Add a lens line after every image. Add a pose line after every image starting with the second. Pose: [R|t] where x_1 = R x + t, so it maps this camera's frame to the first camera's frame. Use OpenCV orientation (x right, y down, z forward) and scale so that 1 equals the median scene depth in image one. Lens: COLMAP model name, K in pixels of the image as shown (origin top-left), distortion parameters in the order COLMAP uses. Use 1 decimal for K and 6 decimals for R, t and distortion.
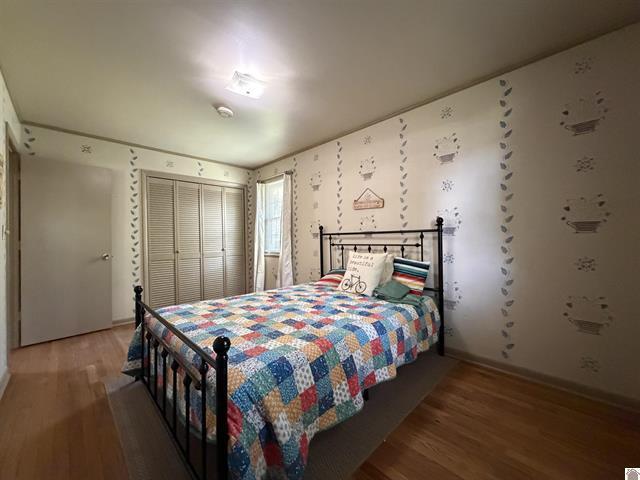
lens RADIAL K [[254.8, 0, 317.6], [0, 254.8, 240.7], [0, 0, 1]] dist [0.000750, 0.000014]
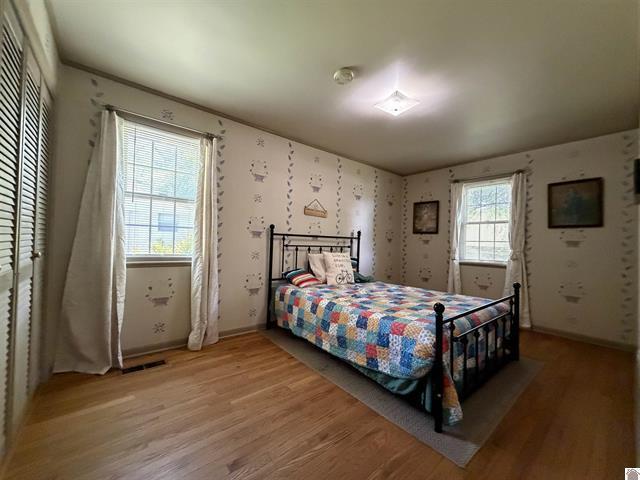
lens RADIAL K [[254.8, 0, 317.5], [0, 254.8, 240.4], [0, 0, 1]] dist [0.000750, 0.000014]
pose [[0.090770, 0.026278, 0.995525, -0.990557], [-0.025493, 0.999386, -0.024055, 0.017301], [-0.995546, -0.023195, 0.091384, 0.873457]]
